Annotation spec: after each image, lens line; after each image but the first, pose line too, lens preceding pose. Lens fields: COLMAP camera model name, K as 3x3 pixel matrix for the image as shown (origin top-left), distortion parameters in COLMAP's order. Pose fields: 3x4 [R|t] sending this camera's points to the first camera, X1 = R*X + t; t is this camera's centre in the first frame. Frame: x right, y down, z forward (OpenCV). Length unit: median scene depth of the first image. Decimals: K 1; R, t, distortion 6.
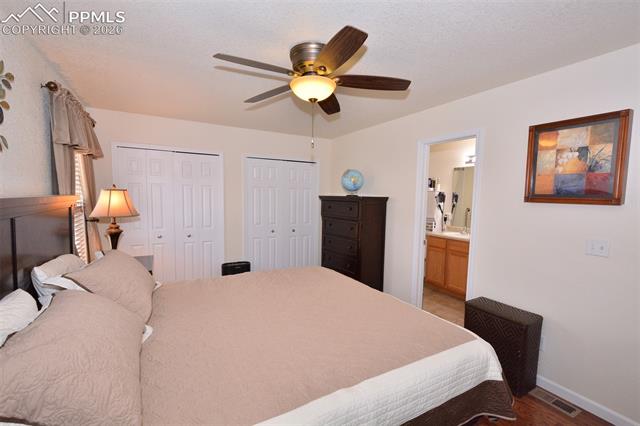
lens RADIAL K [[281.0, 0, 316.7], [0, 281.0, 217.8], [0, 0, 1]] dist [0.004198, -0.000014]
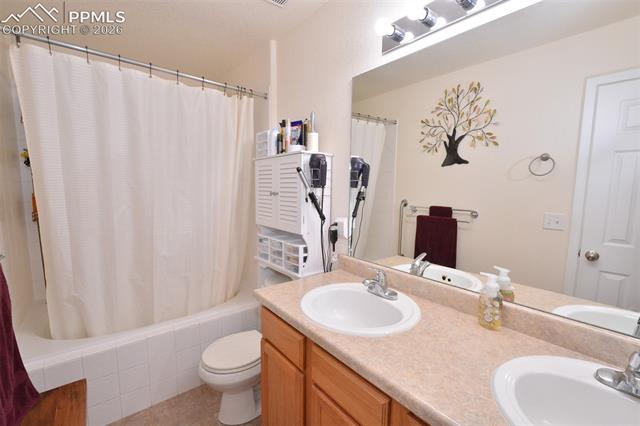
lens RADIAL K [[281.0, 0, 316.6], [0, 281.0, 217.9], [0, 0, 1]] dist [0.004198, -0.000014]
pose [[0.987106, -0.008271, 0.159857, 0.384879], [0.006330, 0.999900, 0.012647, -0.022116], [-0.159946, -0.011472, 0.987059, 0.670069]]
